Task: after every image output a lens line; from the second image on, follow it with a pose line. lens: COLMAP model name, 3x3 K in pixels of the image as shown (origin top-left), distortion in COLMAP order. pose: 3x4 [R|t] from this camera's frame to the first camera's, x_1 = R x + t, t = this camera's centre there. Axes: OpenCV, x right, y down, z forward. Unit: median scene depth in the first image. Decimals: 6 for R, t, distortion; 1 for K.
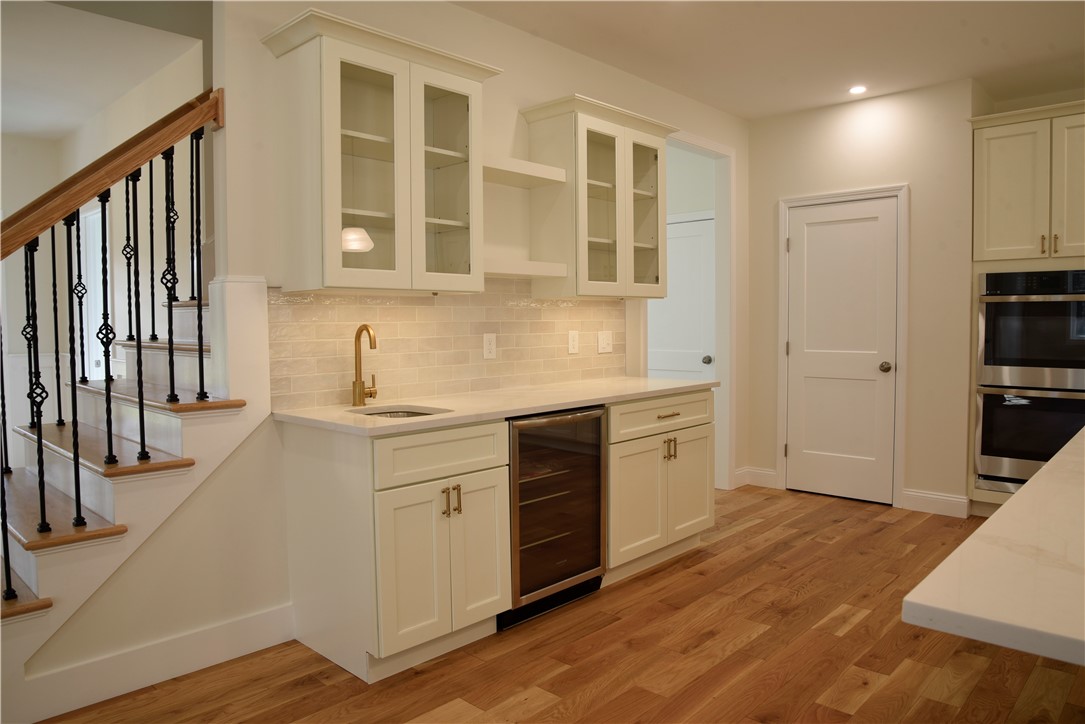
lens RADIAL K [[741.7, 0, 543.8], [0, 741.7, 363.8], [0, 0, 1]] dist [-0.071436, 0.017528]
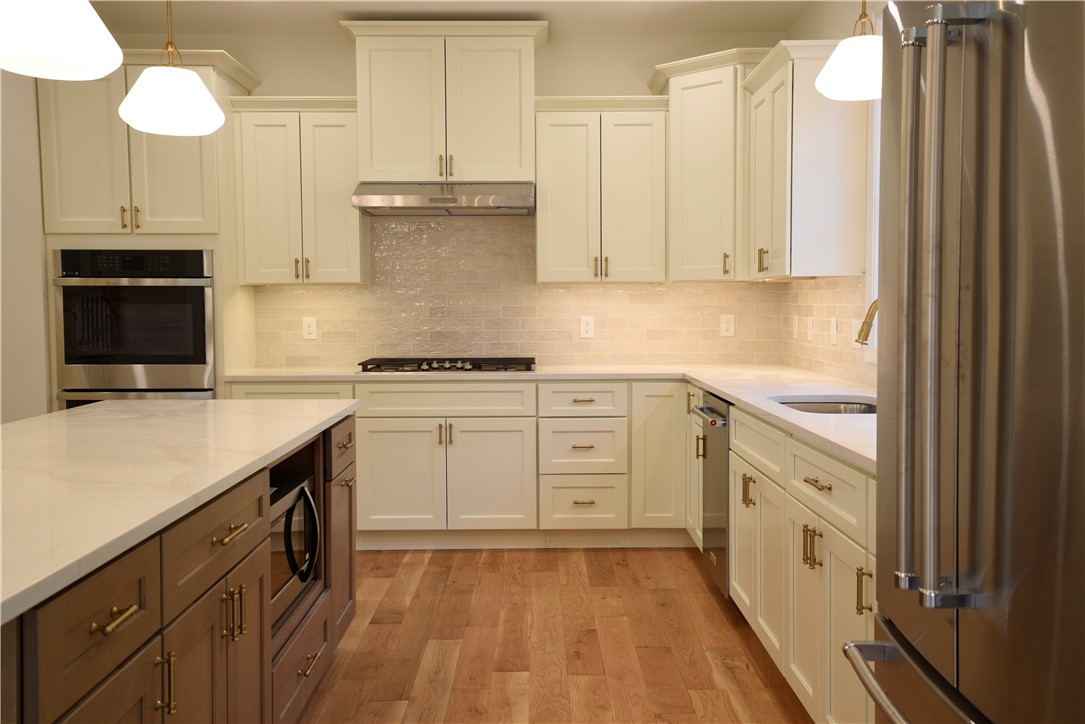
lens RADIAL K [[1031.3, 0, 547.8], [0, 1031.3, 363.1], [0, 0, 1]] dist [0.069962, 0.000000]
pose [[0.726954, -0.035743, 0.685755, 0.308414], [0.040313, 0.999143, 0.009343, 0.016454], [-0.685501, 0.020853, 0.727773, -0.312444]]
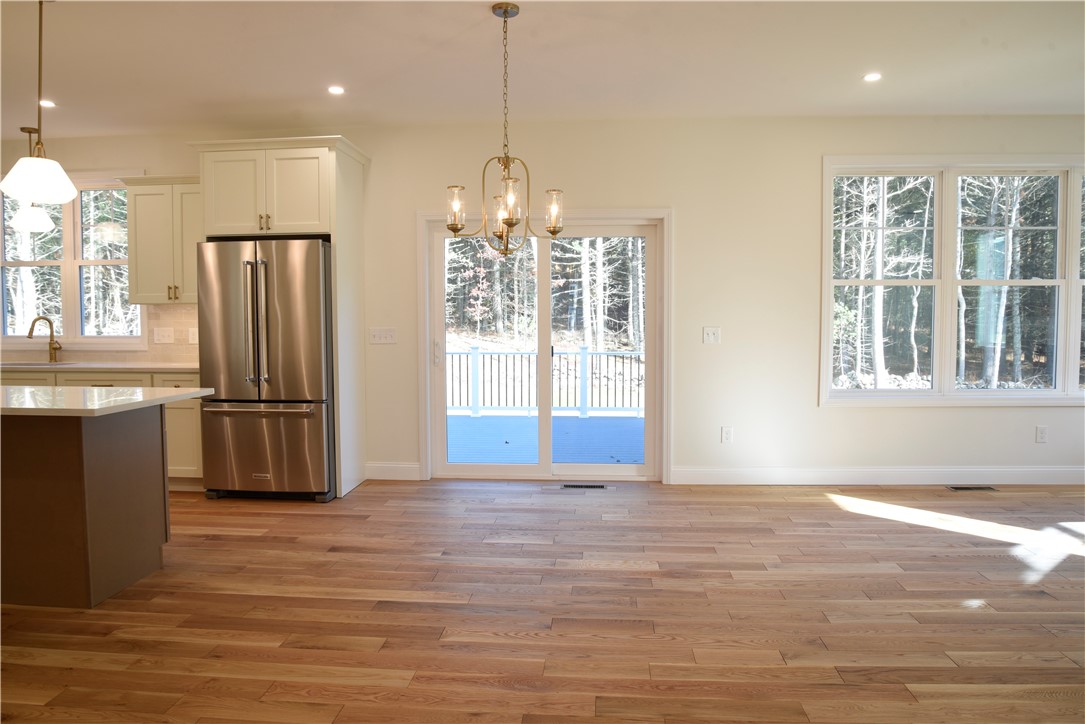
lens RADIAL K [[741.7, 0, 540.9], [0, 741.7, 357.9], [0, 0, 1]] dist [-0.071436, 0.017528]
pose [[-0.616919, -0.033704, 0.786305, -0.524873], [0.050408, 0.995339, 0.082213, -0.072655], [-0.785411, 0.090354, -0.612344, 1.404442]]
